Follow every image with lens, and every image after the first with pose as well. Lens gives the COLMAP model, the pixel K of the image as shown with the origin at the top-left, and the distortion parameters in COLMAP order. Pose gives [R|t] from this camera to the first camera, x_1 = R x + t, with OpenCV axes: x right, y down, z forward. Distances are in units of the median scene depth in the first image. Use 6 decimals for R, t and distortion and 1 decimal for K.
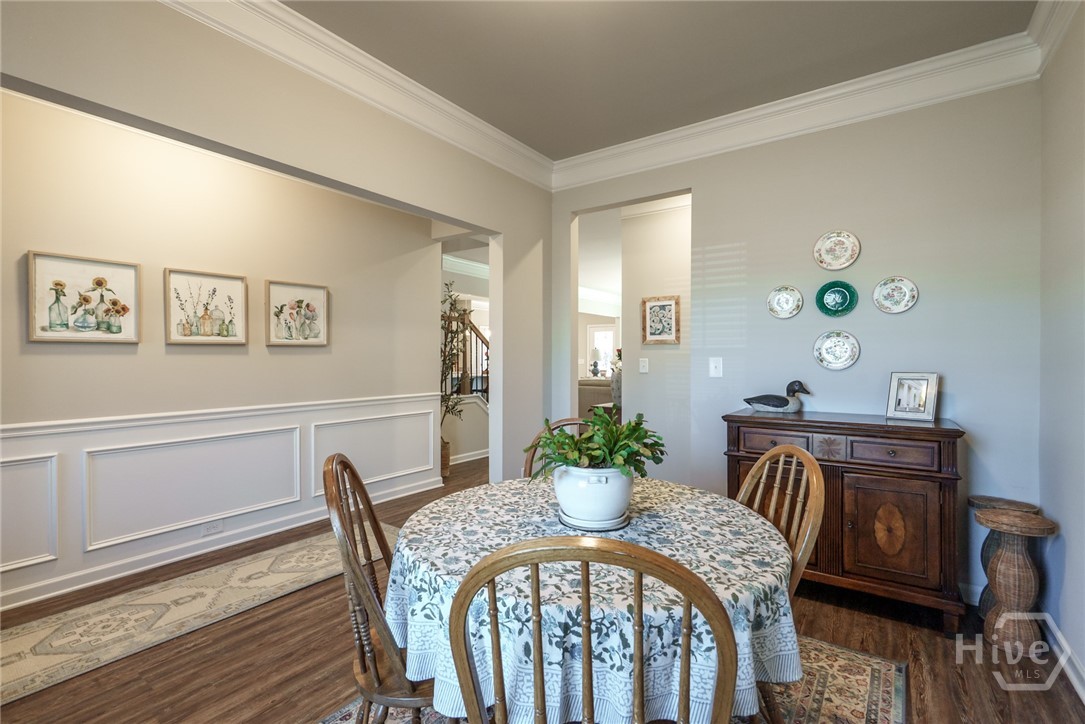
lens RADIAL K [[495.6, 0, 555.6], [0, 495.6, 361.0], [0, 0, 1]] dist [-0.016732, -0.000143]
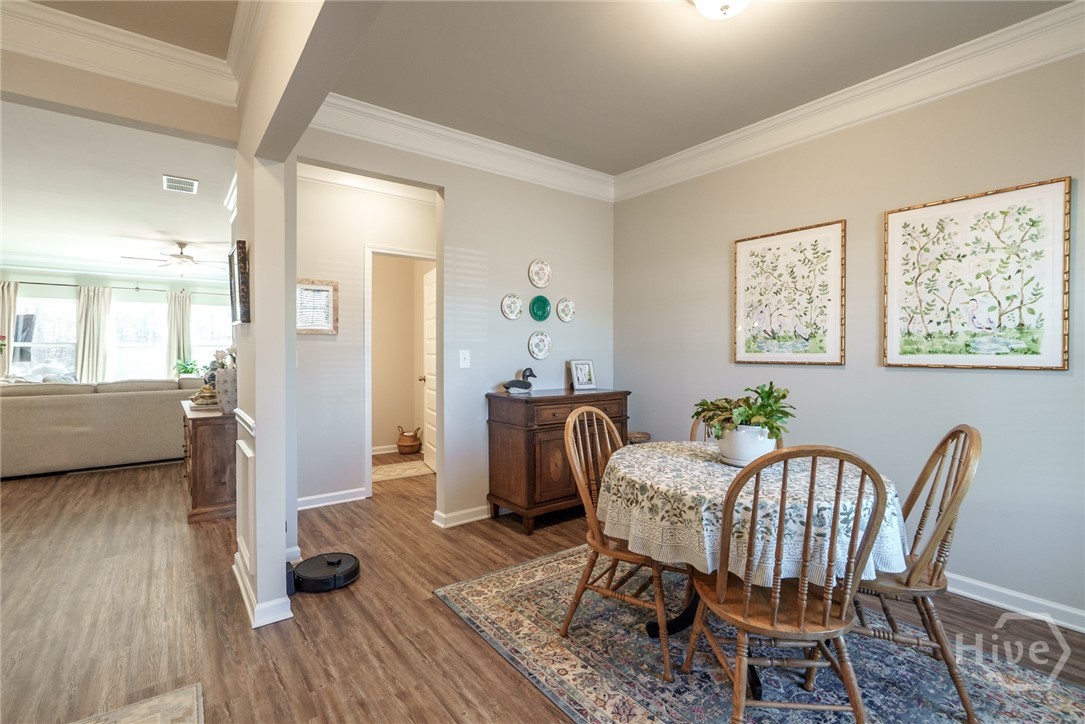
lens RADIAL K [[502.9, 0, 541.1], [0, 502.9, 345.9], [0, 0, 1]] dist [-0.000270, 0.001077]
pose [[0.315563, 0.011683, 0.948833, -0.775412], [0.003584, 0.999902, -0.013504, -0.000805], [-0.948898, 0.007662, 0.315491, 0.544689]]
